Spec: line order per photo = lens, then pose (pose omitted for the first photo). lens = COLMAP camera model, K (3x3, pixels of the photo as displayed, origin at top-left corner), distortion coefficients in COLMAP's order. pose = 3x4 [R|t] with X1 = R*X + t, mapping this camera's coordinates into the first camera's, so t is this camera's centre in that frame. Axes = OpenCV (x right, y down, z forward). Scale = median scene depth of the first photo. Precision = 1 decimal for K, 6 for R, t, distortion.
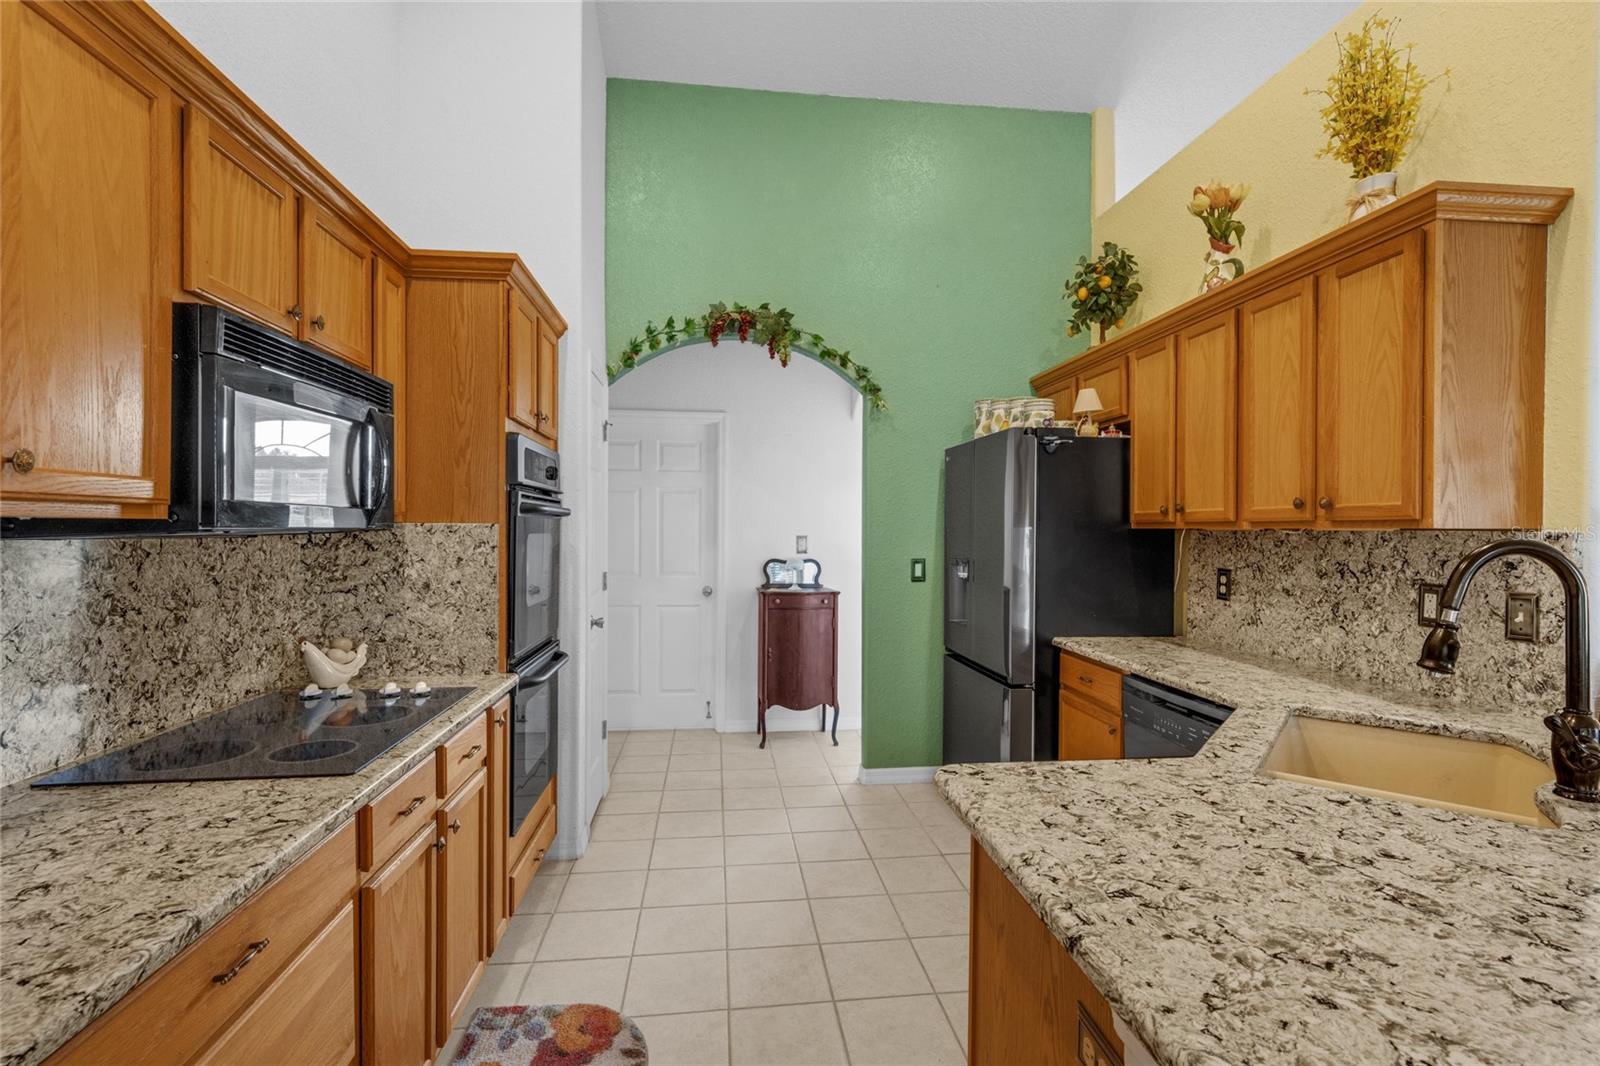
lens RADIAL K [[813.2, 0, 802.3], [0, 813.2, 532.6], [0, 0, 1]] dist [0.001878, -0.000192]
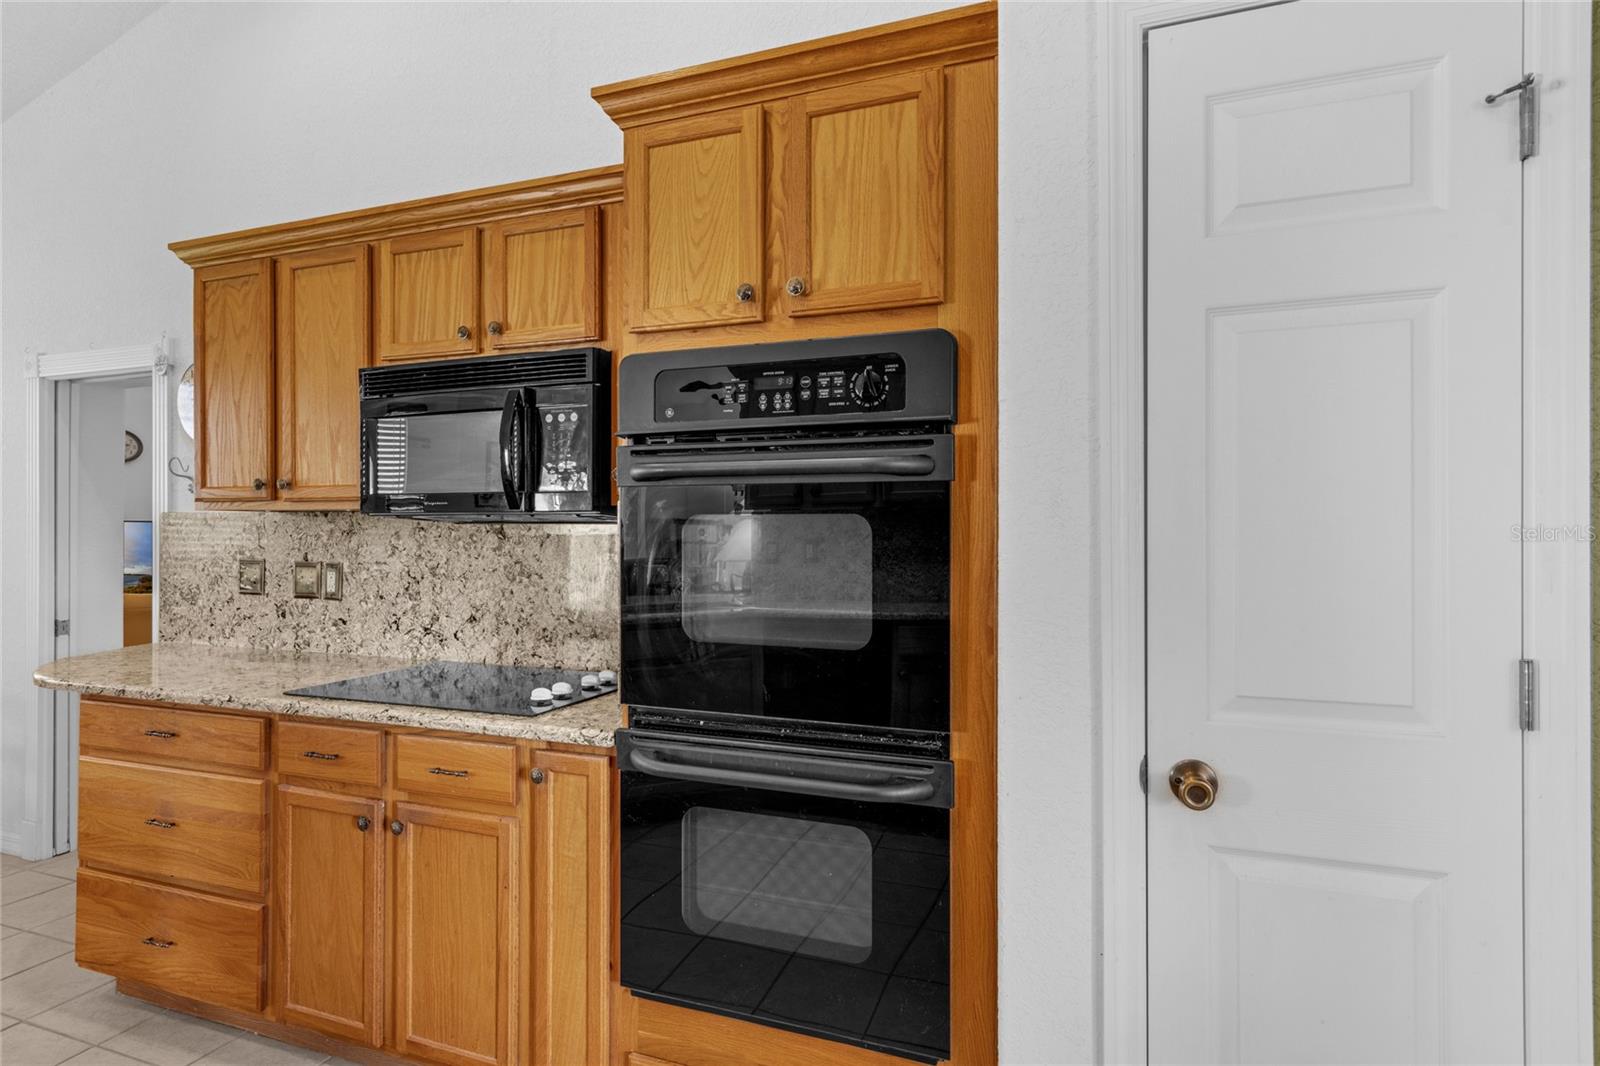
lens RADIAL K [[813.2, 0, 800.6], [0, 813.2, 528.2], [0, 0, 1]] dist [0.001878, -0.000192]
pose [[-0.453006, -0.006651, -0.891482, 0.227440], [-0.007567, 0.999965, -0.003615, 0.016548], [0.891475, 0.005109, -0.453041, 2.078962]]
